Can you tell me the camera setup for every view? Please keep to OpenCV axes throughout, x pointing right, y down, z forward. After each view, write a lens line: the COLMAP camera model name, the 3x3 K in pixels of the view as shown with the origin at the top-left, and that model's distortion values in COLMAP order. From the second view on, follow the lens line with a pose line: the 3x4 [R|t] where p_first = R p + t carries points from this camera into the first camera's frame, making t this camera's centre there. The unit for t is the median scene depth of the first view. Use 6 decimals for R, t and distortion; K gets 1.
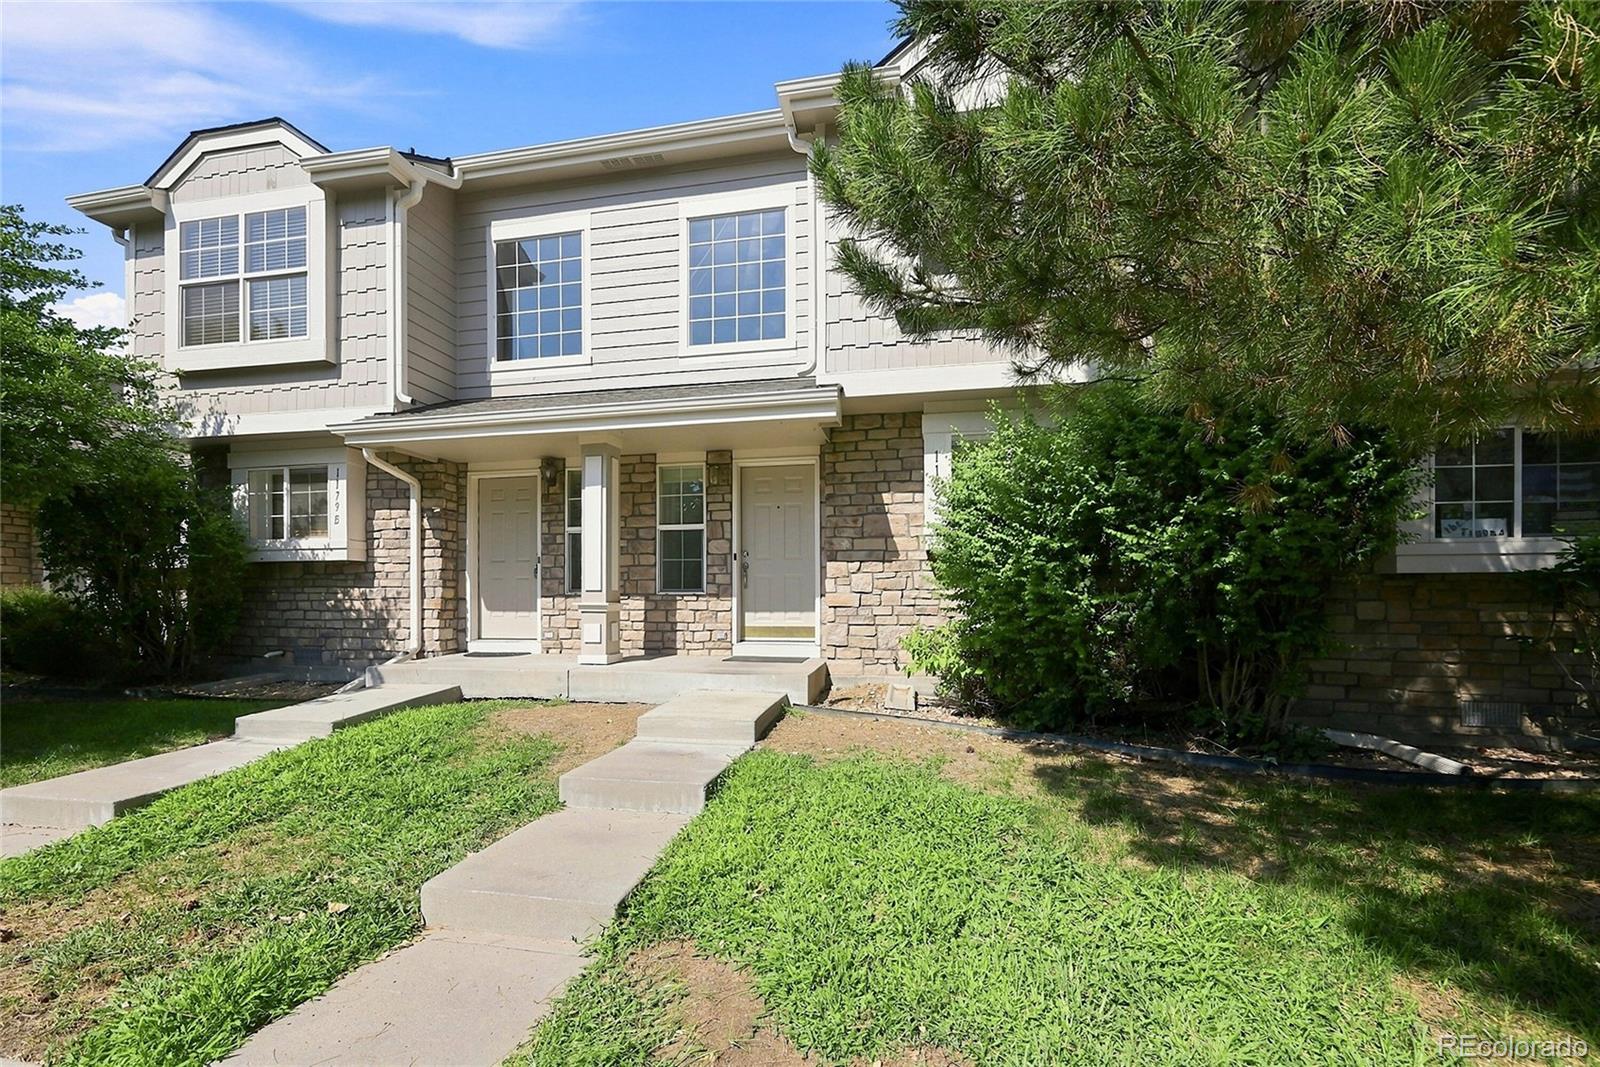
lens RADIAL K [[729.0, 0, 795.8], [0, 729.0, 602.6], [0, 0, 1]] dist [0.002295, 0.000036]
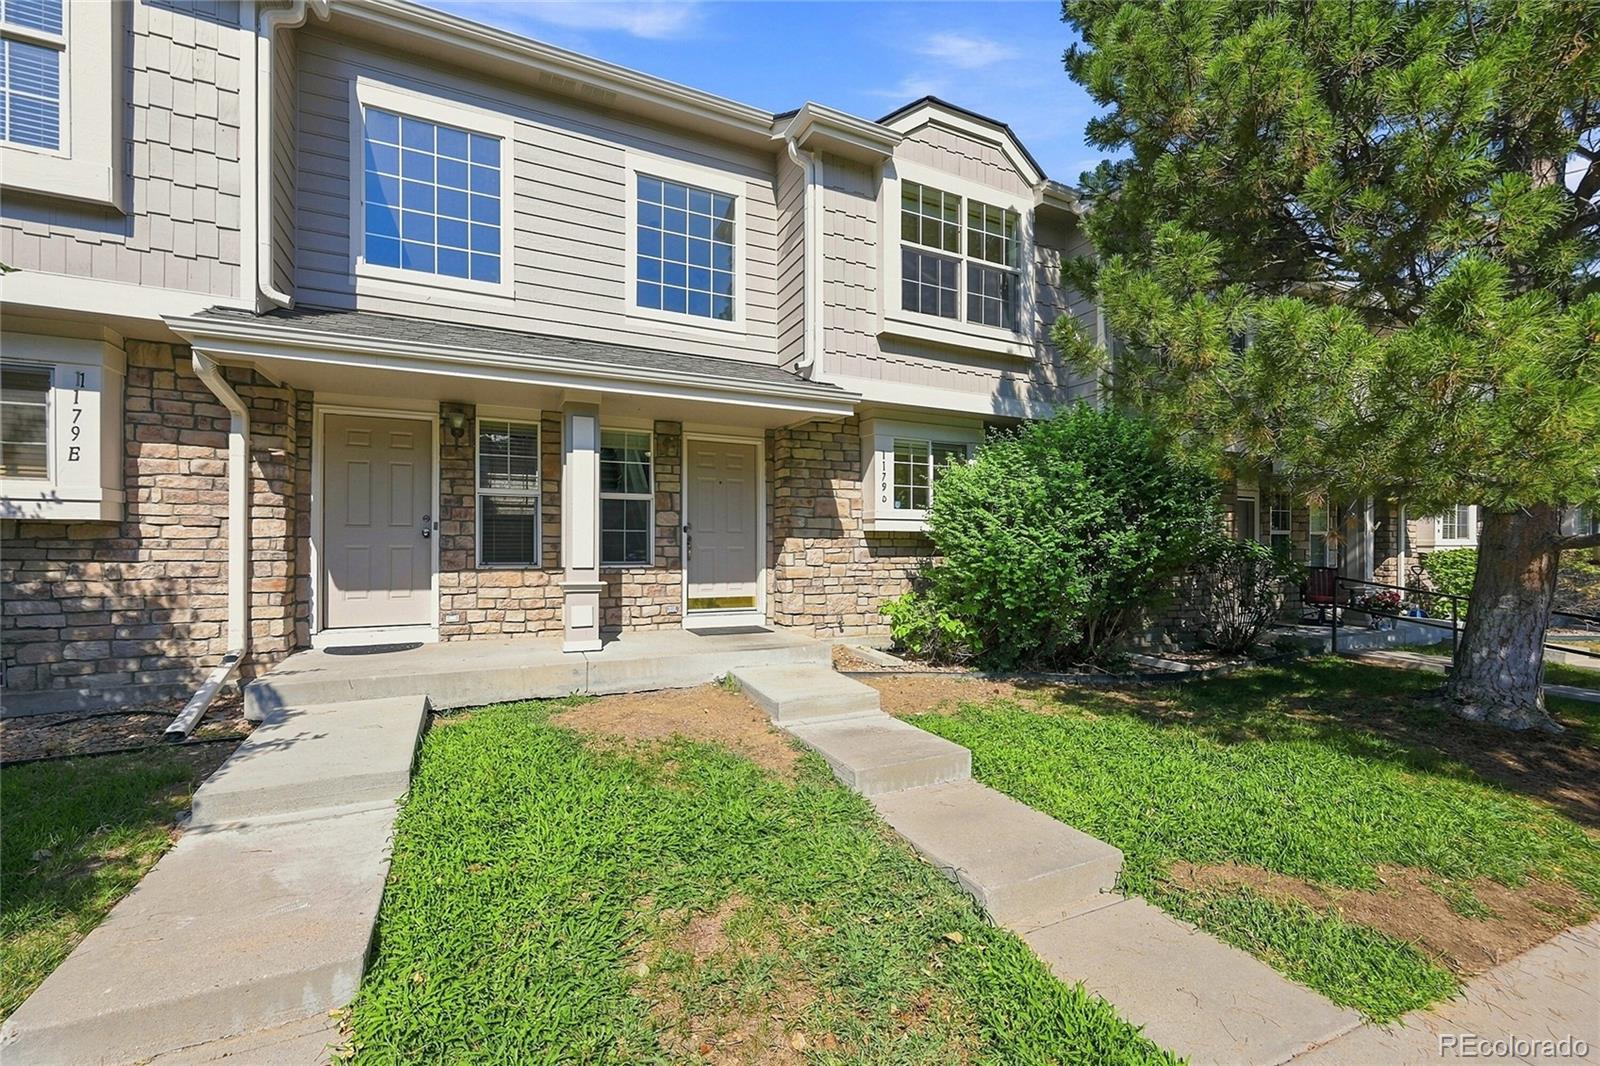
lens RADIAL K [[680.3, 0, 794.9], [0, 680.3, 554.5], [0, 0, 1]] dist [-0.004374, -0.000480]
pose [[0.783494, -0.003104, 0.621392, -0.537779], [-0.003000, 0.999957, 0.008777, -0.036947], [-0.621393, -0.008741, 0.783451, 0.176074]]
